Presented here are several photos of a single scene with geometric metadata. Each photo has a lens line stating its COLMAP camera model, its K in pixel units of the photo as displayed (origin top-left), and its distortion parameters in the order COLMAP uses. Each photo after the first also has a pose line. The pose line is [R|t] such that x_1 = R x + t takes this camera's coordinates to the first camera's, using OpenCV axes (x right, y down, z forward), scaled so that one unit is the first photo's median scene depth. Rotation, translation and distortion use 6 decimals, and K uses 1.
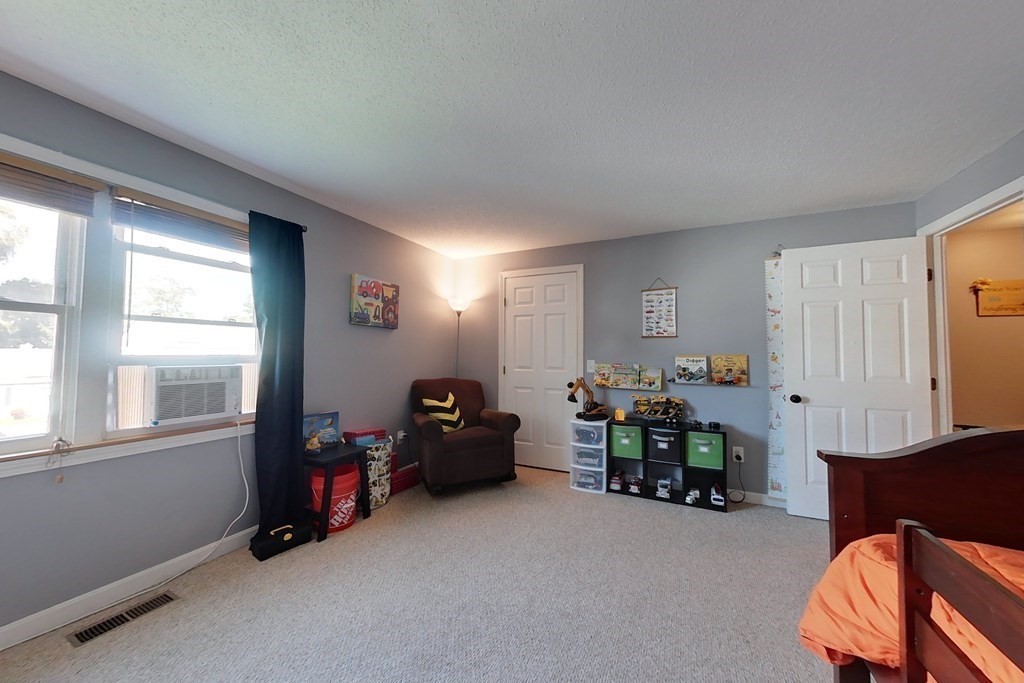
lens RADIAL K [[363.7, 0, 512.0], [0, 363.7, 341.5], [0, 0, 1]] dist [0.000249, -0.000002]
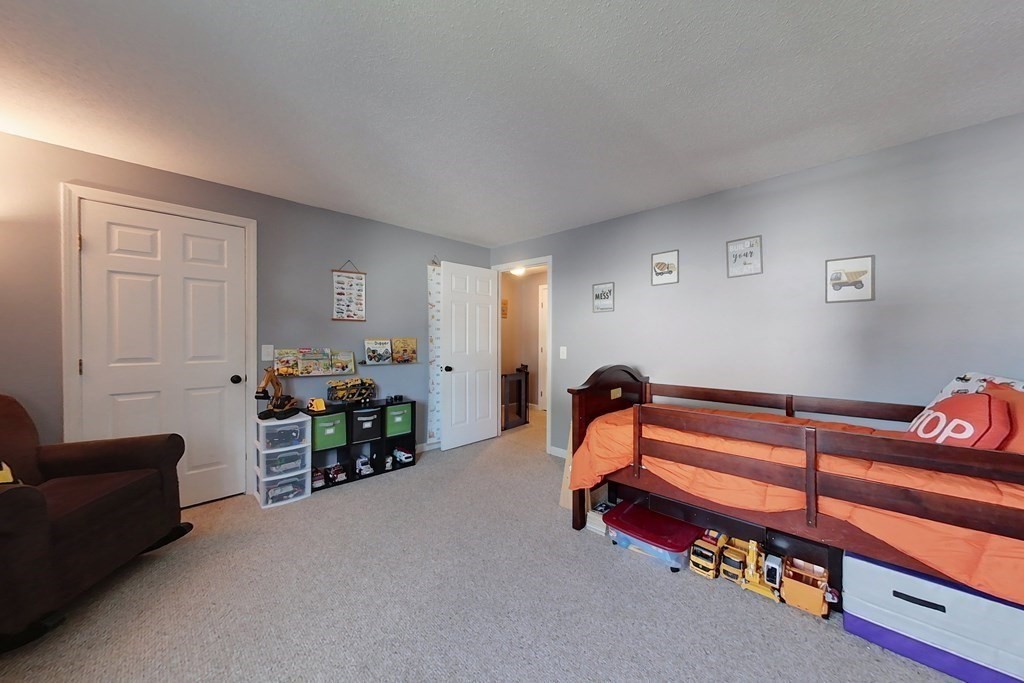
lens RADIAL K [[363.7, 0, 512.0], [0, 363.7, 341.5], [0, 0, 1]] dist [0.000249, -0.000002]
pose [[0.326601, -0.013809, 0.945062, -0.407515], [-0.033184, 0.999109, 0.026067, 0.005085], [-0.944580, -0.039875, 0.325851, 0.259929]]
